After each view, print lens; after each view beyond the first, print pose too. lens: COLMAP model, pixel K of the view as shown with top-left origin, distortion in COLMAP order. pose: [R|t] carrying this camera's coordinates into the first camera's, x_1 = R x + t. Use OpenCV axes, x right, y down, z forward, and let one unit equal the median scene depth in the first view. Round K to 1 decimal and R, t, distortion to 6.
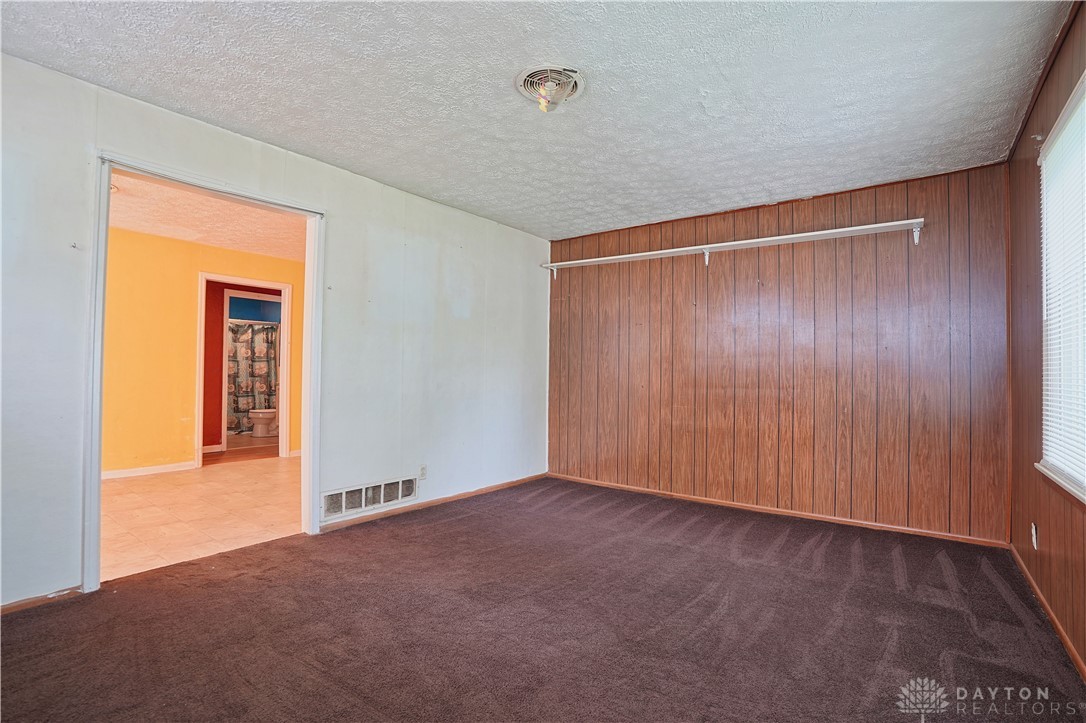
lens RADIAL K [[508.7, 0, 543.0], [0, 508.7, 363.3], [0, 0, 1]] dist [-0.049941, 0.015449]
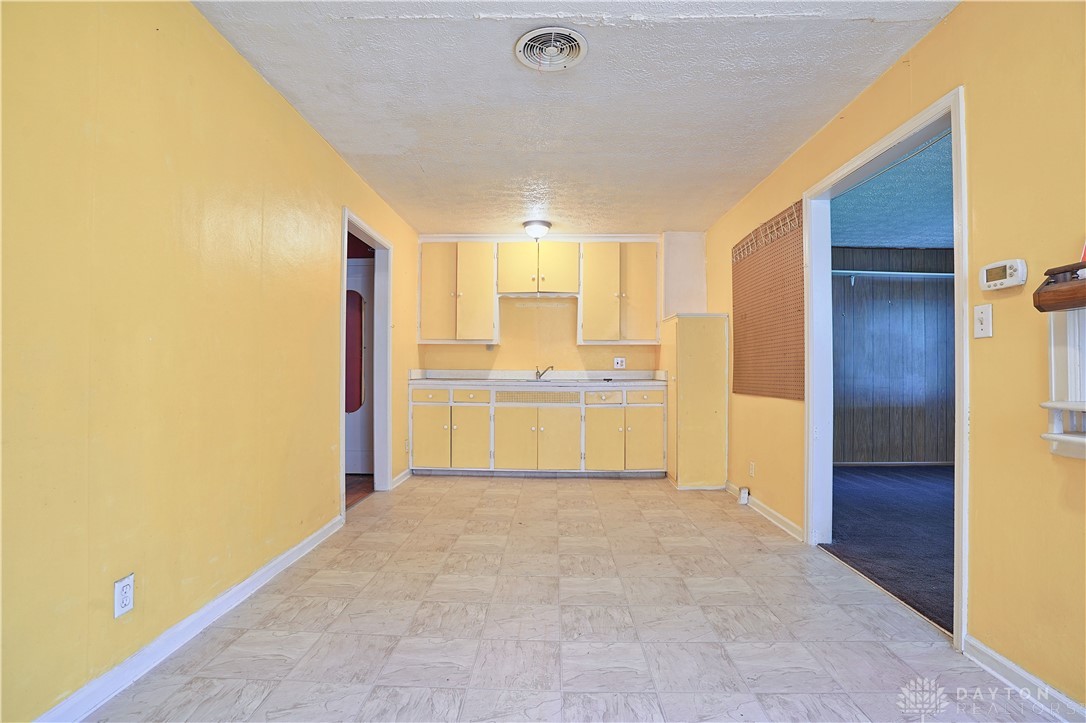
lens RADIAL K [[508.7, 0, 546.1], [0, 508.7, 363.2], [0, 0, 1]] dist [-0.049941, 0.015449]
pose [[0.805957, 0.001919, 0.591970, -1.299166], [-0.008452, 0.999930, 0.008265, 0.004939], [-0.591913, -0.011664, 0.805917, 0.502108]]
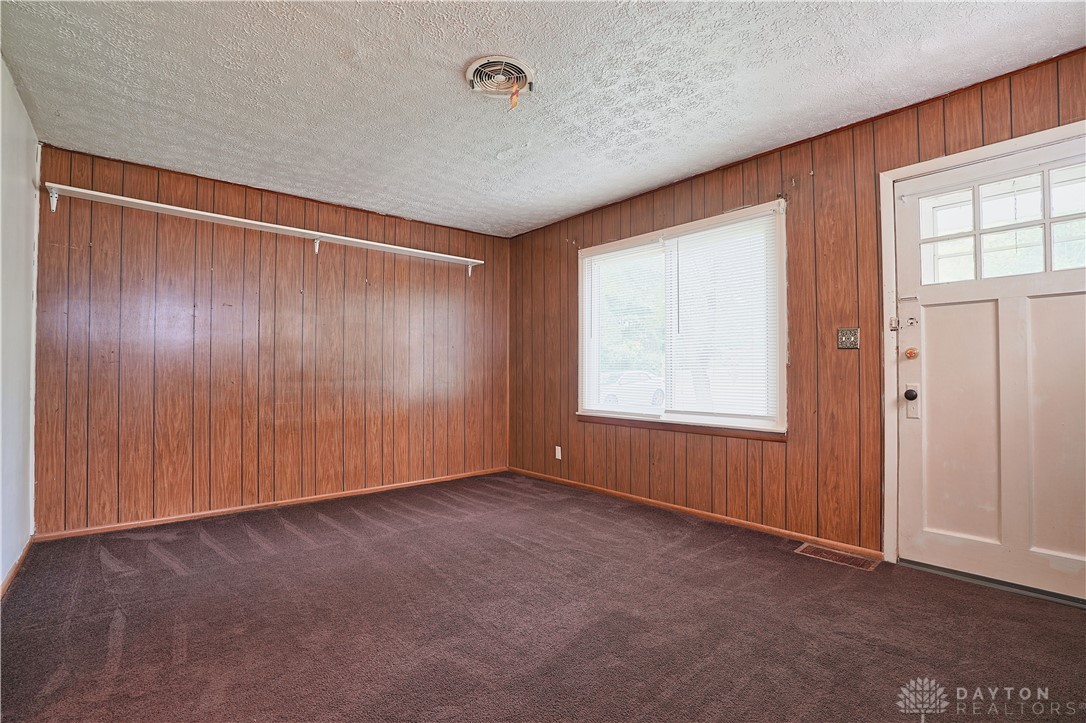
lens RADIAL K [[508.7, 0, 538.1], [0, 508.7, 362.0], [0, 0, 1]] dist [-0.049941, 0.015449]
pose [[0.218190, 0.004456, 0.975896, -0.613188], [-0.016315, 0.999866, -0.000917, 0.007362], [-0.975770, -0.015722, 0.218234, 0.451608]]
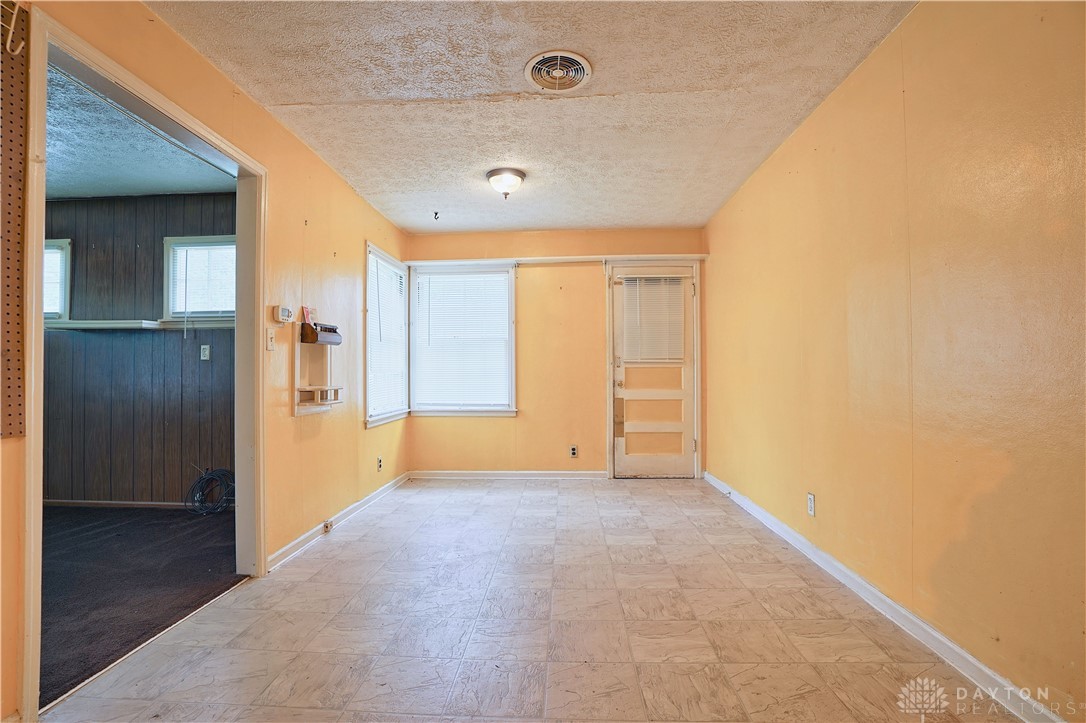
lens RADIAL K [[508.7, 0, 532.0], [0, 508.7, 363.5], [0, 0, 1]] dist [-0.049941, 0.015449]
pose [[-0.833318, -0.014078, -0.552614, -0.546413], [0.008144, 0.999254, -0.037739, 0.031445], [0.552733, -0.035949, -0.832583, 1.509676]]
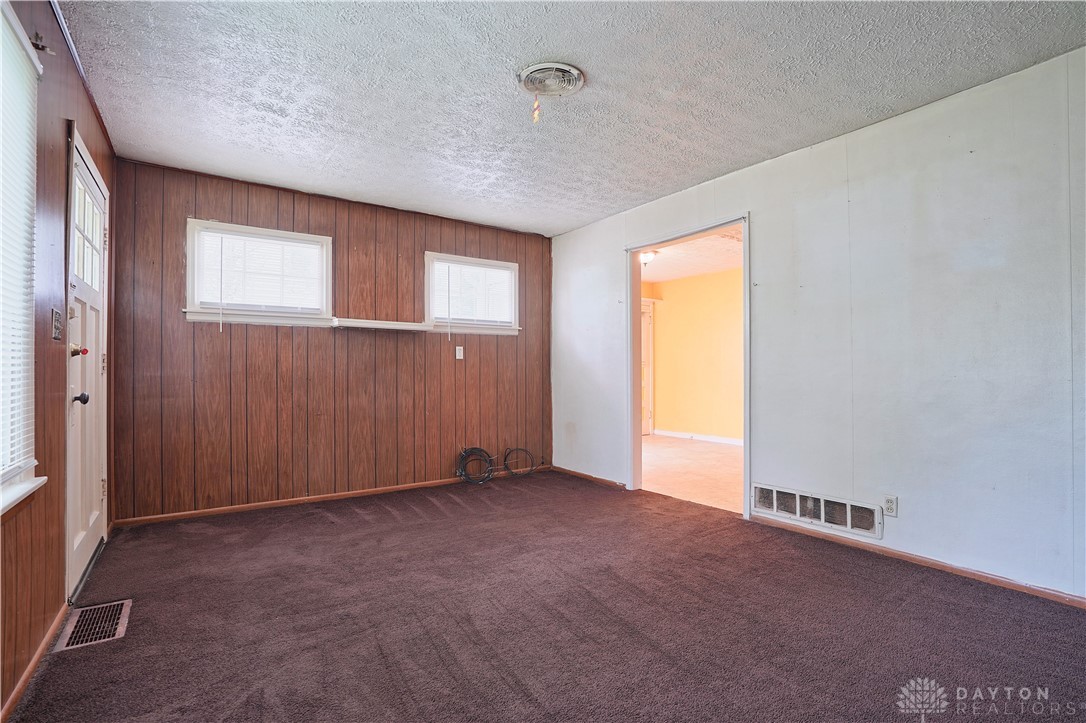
lens RADIAL K [[508.7, 0, 534.3], [0, 508.7, 362.7], [0, 0, 1]] dist [-0.049941, 0.015449]
pose [[-0.307257, -0.020783, -0.951400, 0.636946], [0.018216, 0.999450, -0.027715, 0.027449], [0.951452, -0.025846, -0.306710, 0.819694]]
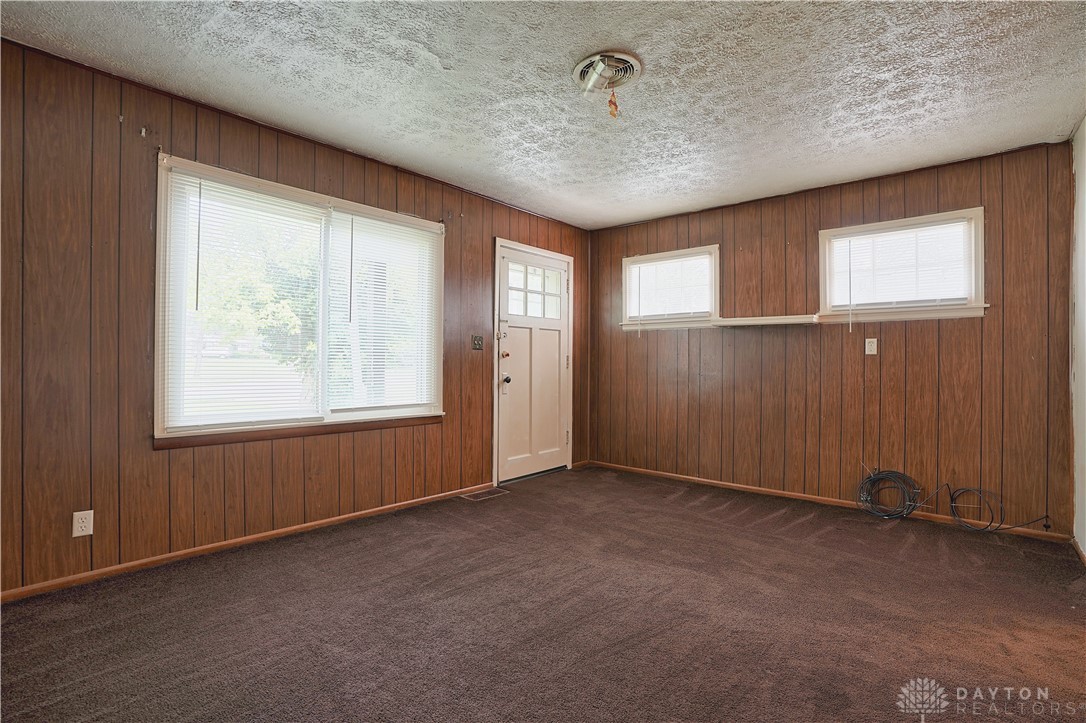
lens RADIAL K [[508.7, 0, 547.8], [0, 508.7, 361.0], [0, 0, 1]] dist [-0.049941, 0.015449]
pose [[-0.997506, -0.017608, 0.068347, 0.033217], [-0.019564, 0.999415, -0.028054, 0.033154], [-0.067813, -0.029322, -0.997267, 1.291659]]
